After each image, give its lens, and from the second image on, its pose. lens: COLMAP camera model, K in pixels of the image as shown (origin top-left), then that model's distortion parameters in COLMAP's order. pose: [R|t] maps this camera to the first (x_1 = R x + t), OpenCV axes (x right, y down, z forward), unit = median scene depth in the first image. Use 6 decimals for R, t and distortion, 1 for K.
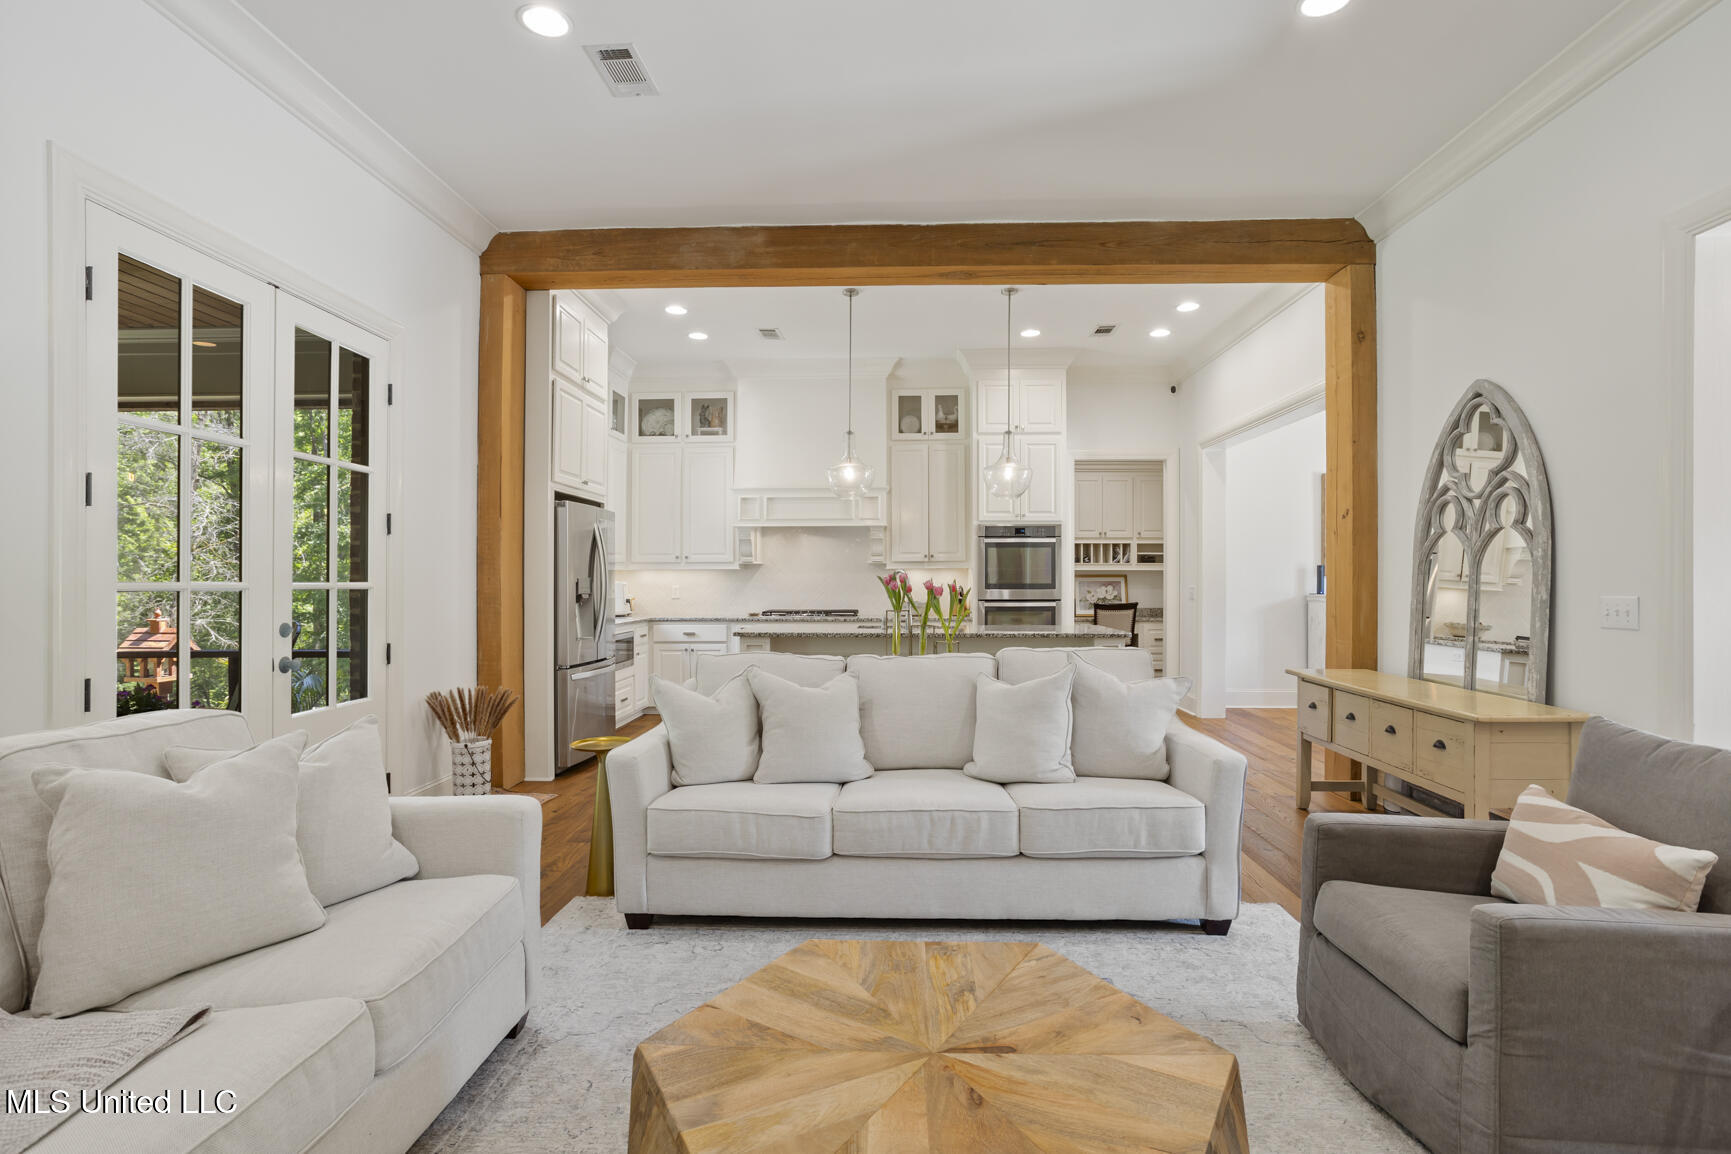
lens RADIAL K [[846.4, 0, 869.0], [0, 846.4, 578.7], [0, 0, 1]] dist [-0.054663, 0.034926]
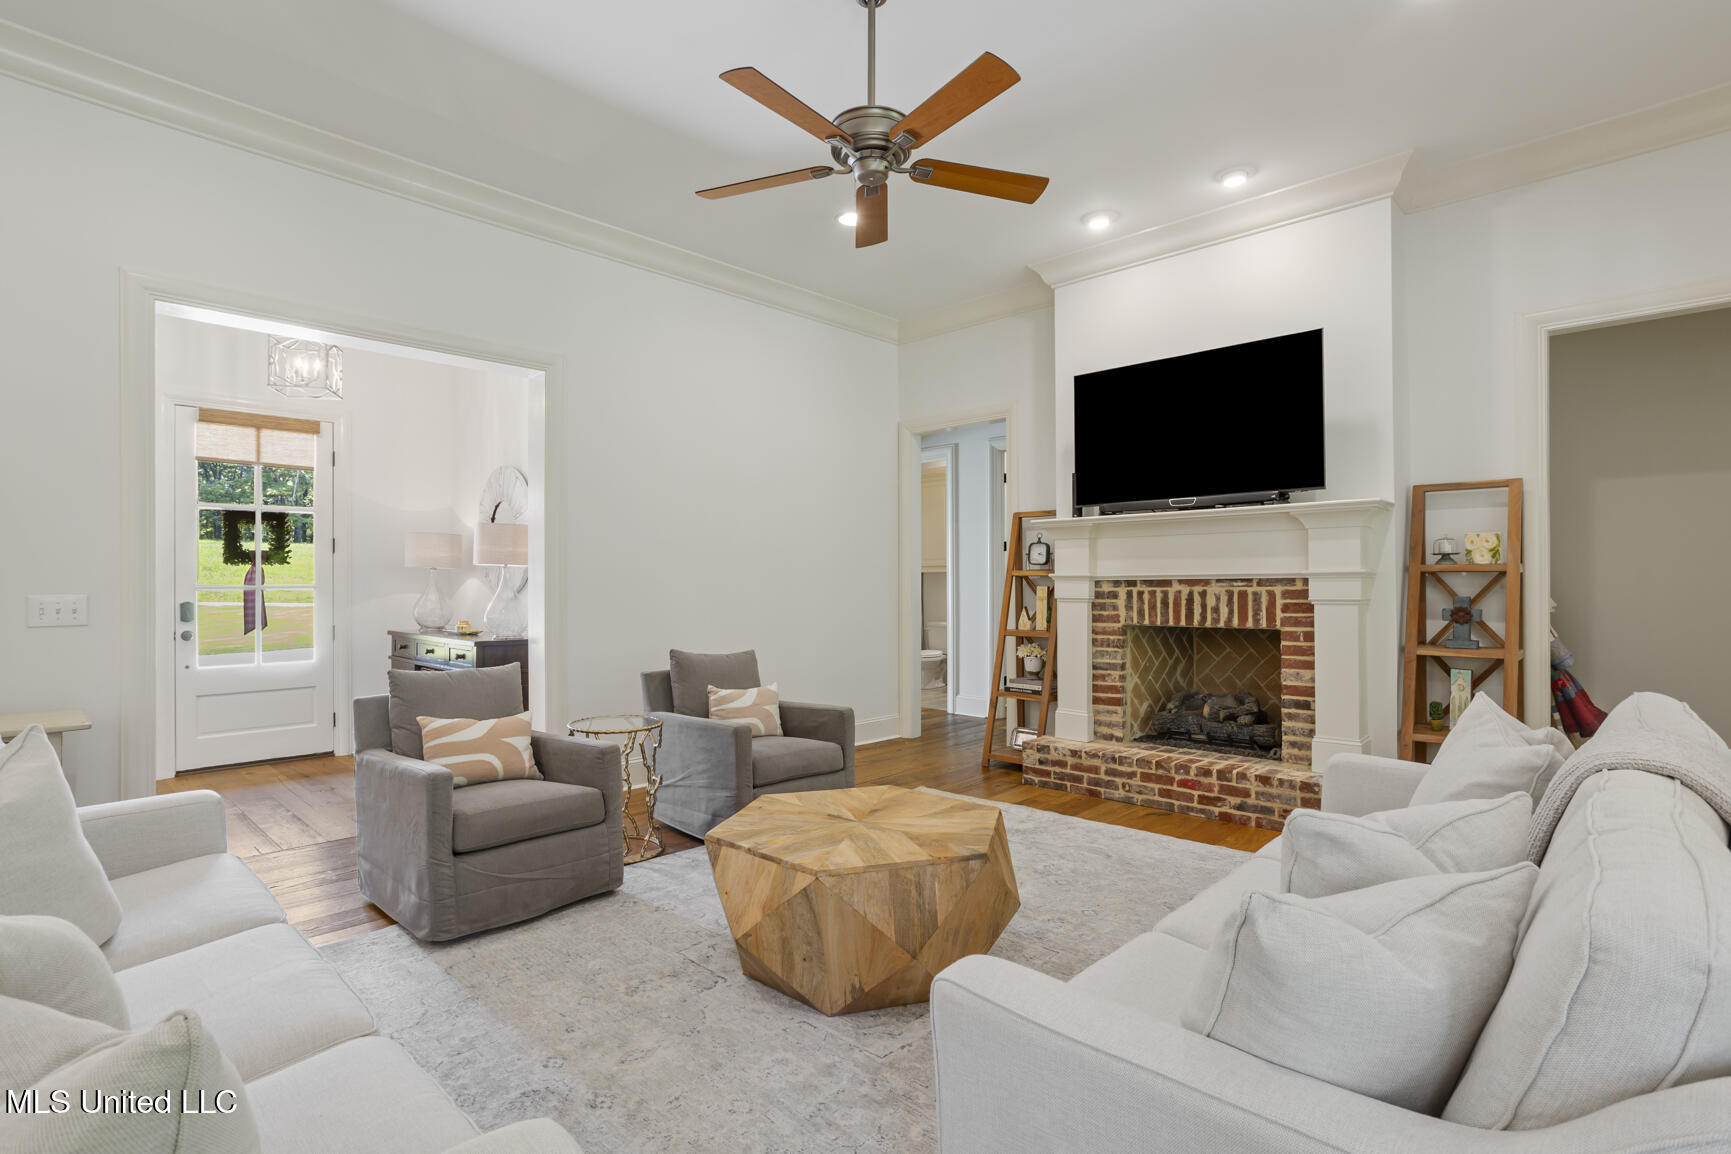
lens RADIAL K [[846.4, 0, 869.0], [0, 846.4, 578.7], [0, 0, 1]] dist [-0.054663, 0.034926]
pose [[-0.749369, 0.001221, 0.662152, -0.327719], [-0.002007, 0.999990, -0.004116, 0.001814], [-0.662150, -0.004414, -0.749359, 0.649871]]
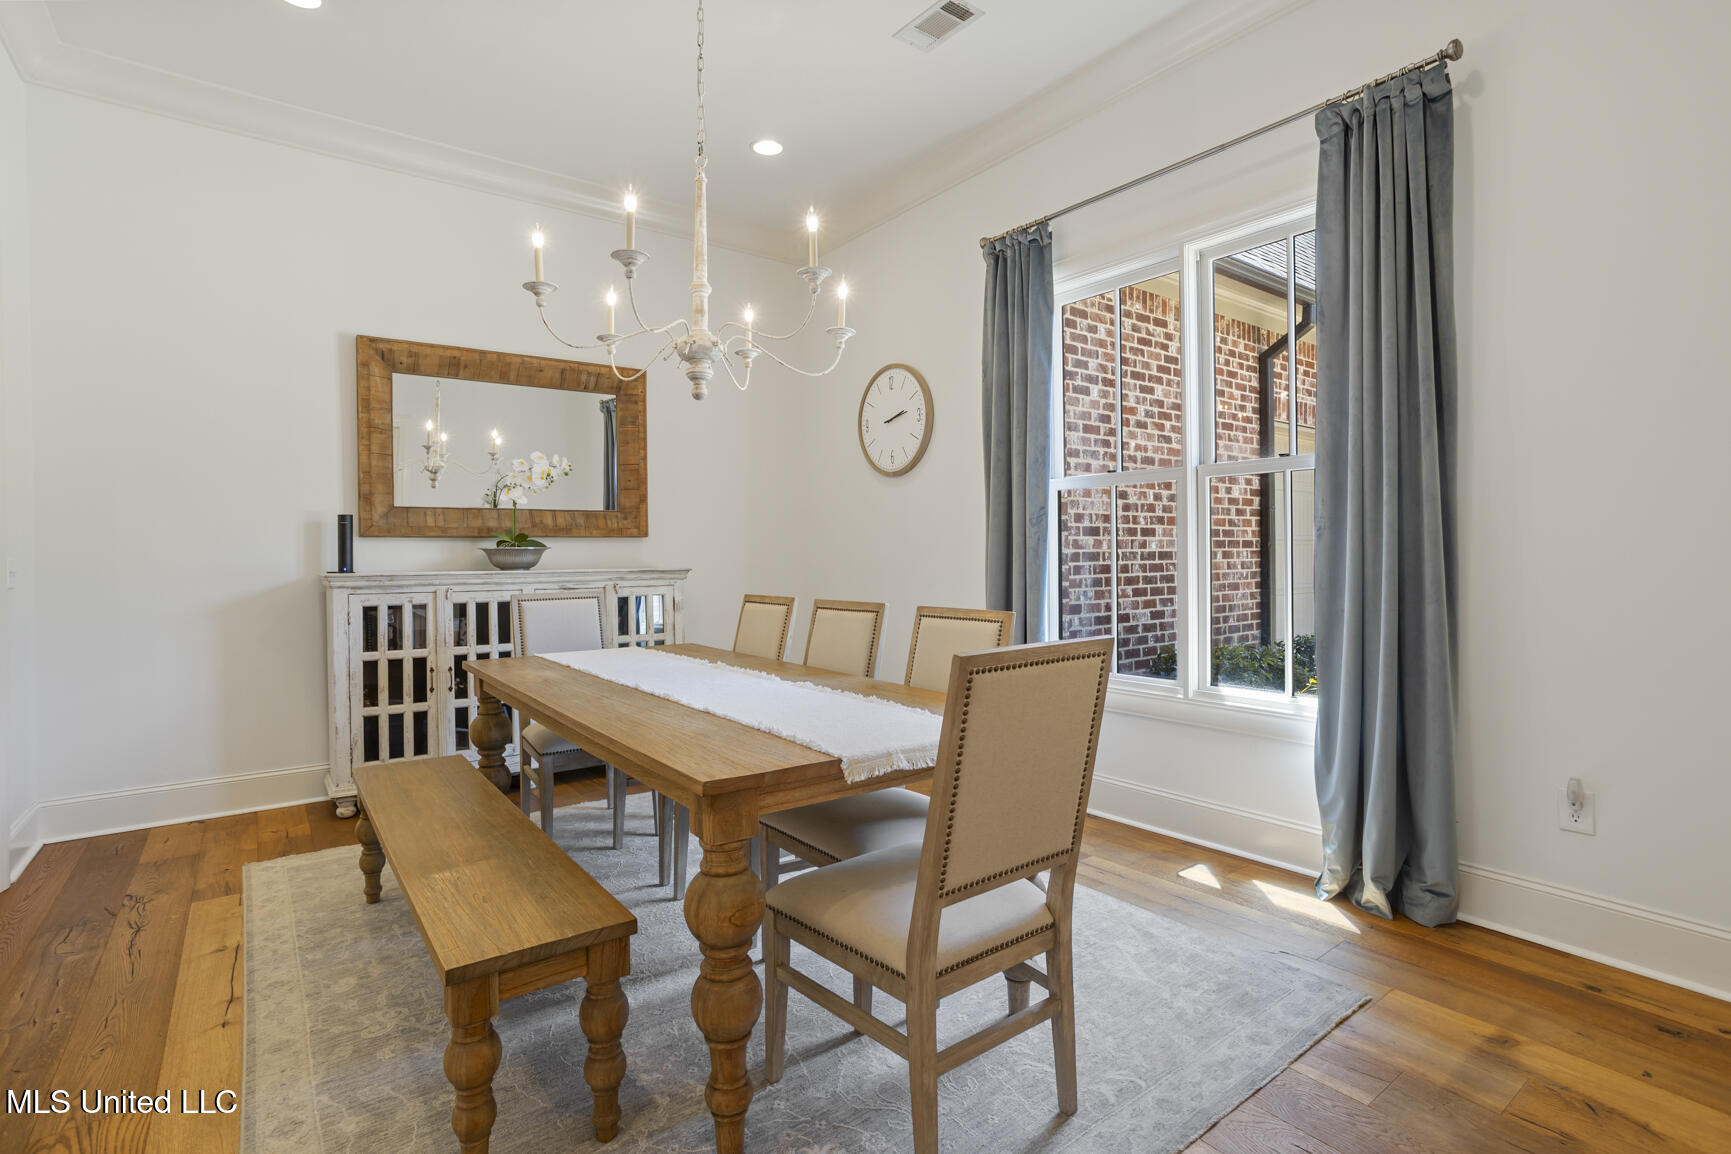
lens RADIAL K [[845.0, 0, 873.2], [0, 845.0, 567.7], [0, 0, 1]] dist [-0.062658, 0.043368]
pose [[0.770089, -0.017404, 0.637699, 0.708233], [0.012314, 0.999847, 0.012417, 0.020773], [-0.637818, -0.001710, 0.770185, 0.627227]]
